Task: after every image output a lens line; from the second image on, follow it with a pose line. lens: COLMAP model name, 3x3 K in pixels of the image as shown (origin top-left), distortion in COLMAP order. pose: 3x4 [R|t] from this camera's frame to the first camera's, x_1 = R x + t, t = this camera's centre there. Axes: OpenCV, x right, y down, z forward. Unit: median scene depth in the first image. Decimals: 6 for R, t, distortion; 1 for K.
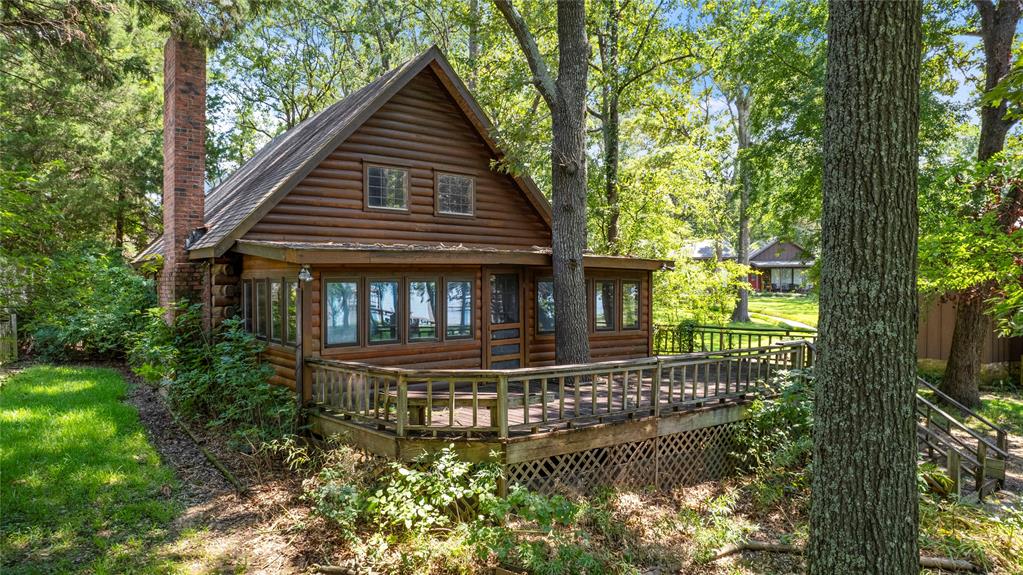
lens RADIAL K [[674.4, 0, 511.5], [0, 674.4, 287.5], [0, 0, 1]] dist [-0.065970, 0.058052]
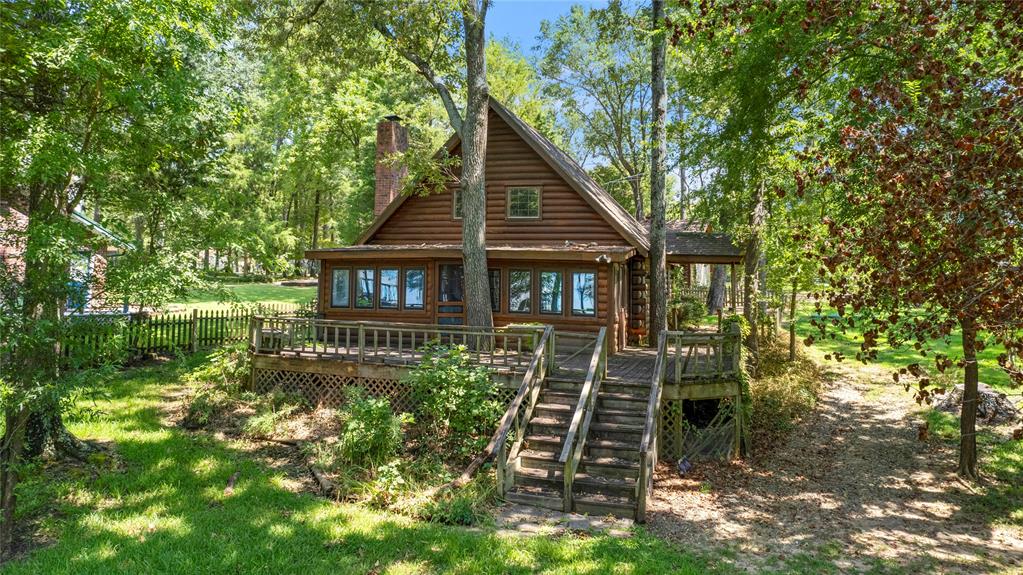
lens RADIAL K [[674.4, 0, 511.5], [0, 674.4, 287.5], [0, 0, 1]] dist [-0.065970, 0.058052]
pose [[0.548327, 0.015211, -0.836126, 1.519728], [-0.021564, 0.999759, 0.004047, 0.023544], [0.835986, 0.015811, 0.548523, 0.483101]]
